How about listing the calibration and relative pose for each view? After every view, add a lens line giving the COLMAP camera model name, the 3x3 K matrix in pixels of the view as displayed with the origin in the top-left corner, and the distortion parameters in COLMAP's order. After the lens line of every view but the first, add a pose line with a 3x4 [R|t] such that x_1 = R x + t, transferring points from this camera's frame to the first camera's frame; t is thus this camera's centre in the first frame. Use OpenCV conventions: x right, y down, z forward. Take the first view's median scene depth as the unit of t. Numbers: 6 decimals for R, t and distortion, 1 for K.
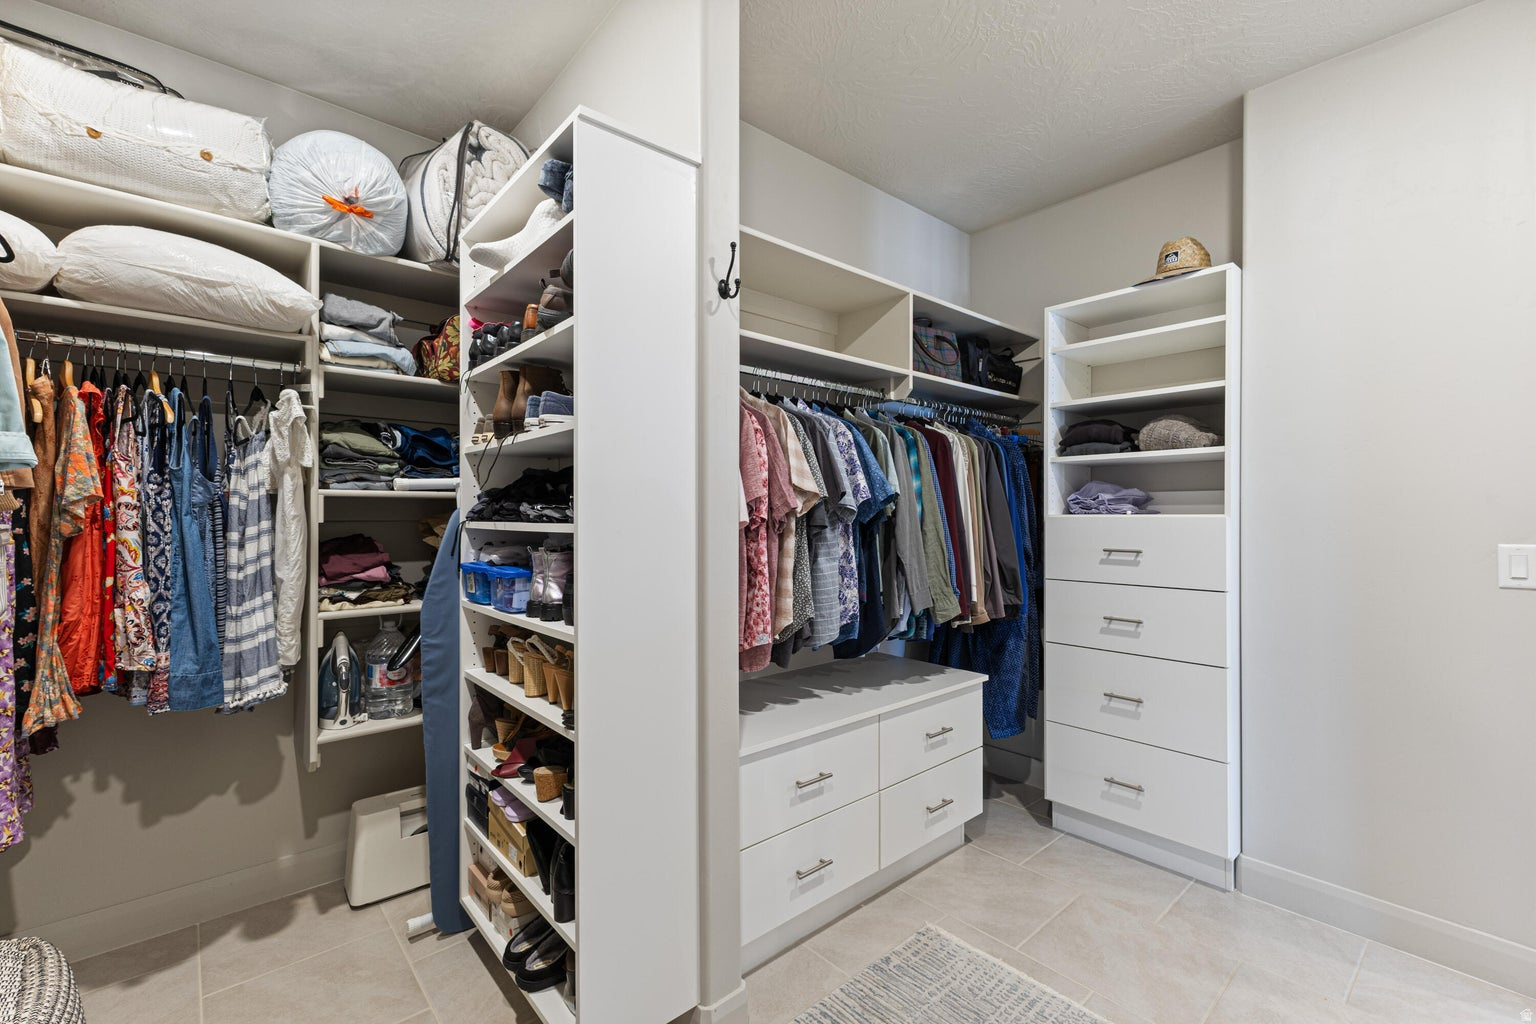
lens RADIAL K [[671.8, 0, 777.5], [0, 671.8, 513.2], [0, 0, 1]] dist [0.010290, -0.002641]
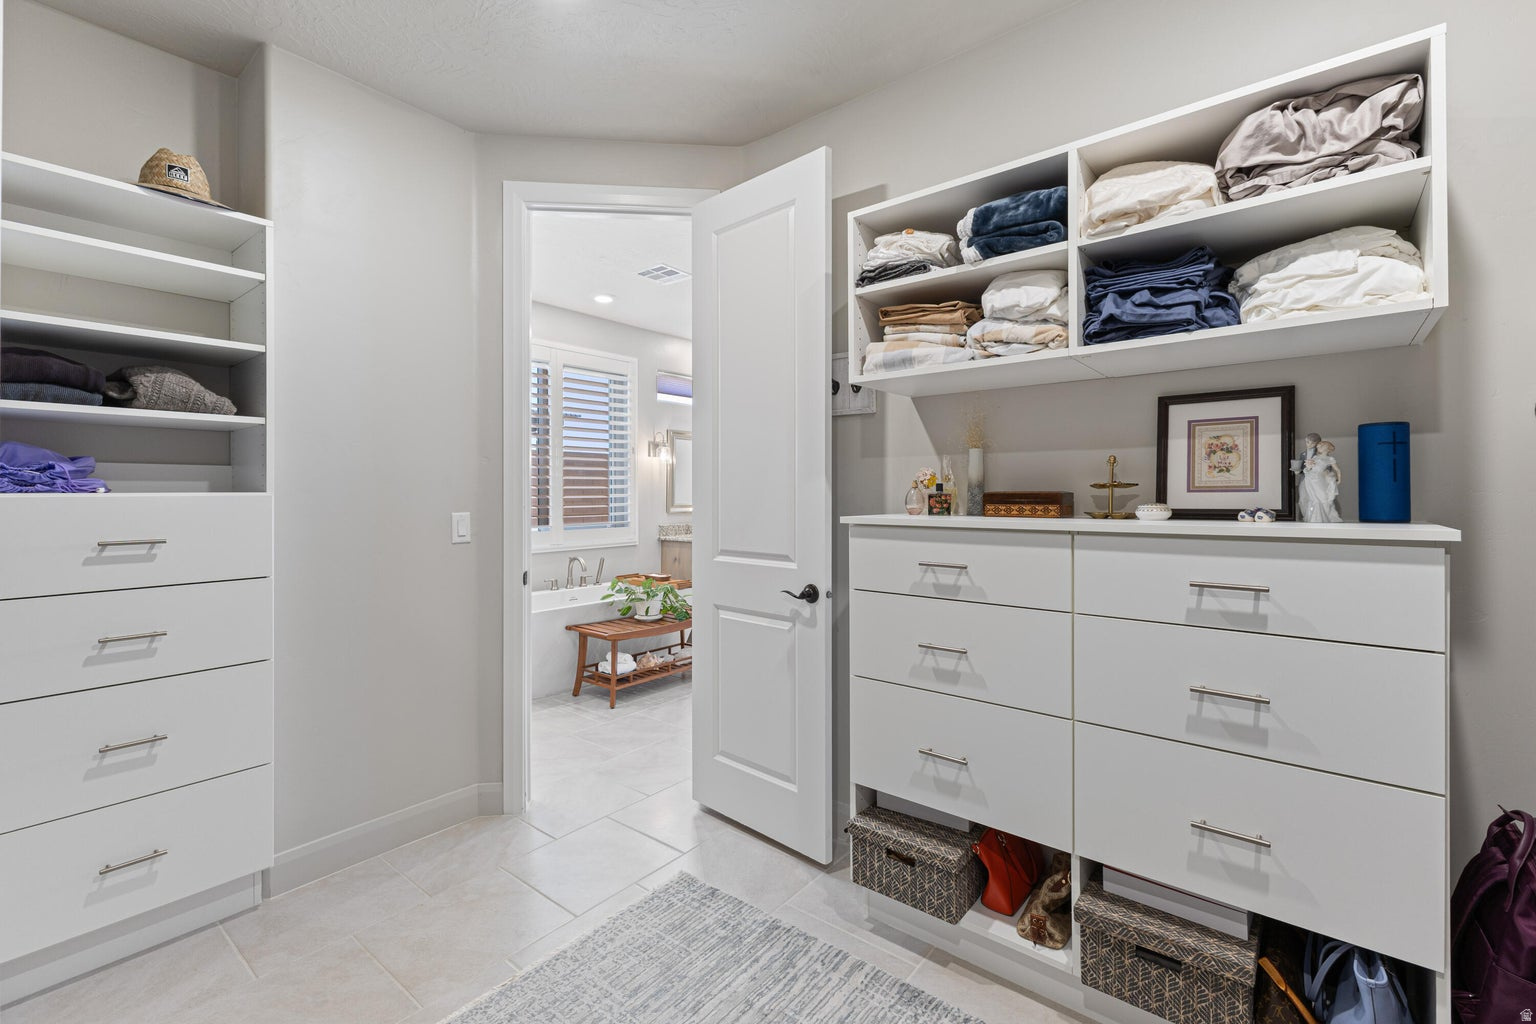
lens RADIAL K [[671.8, 0, 775.6], [0, 671.8, 501.2], [0, 0, 1]] dist [0.010290, -0.002641]
pose [[-0.165789, -0.008035, 0.986129, -0.561239], [0.009756, 0.999905, 0.009787, 0.018153], [-0.986113, 0.011243, -0.165695, 0.743812]]
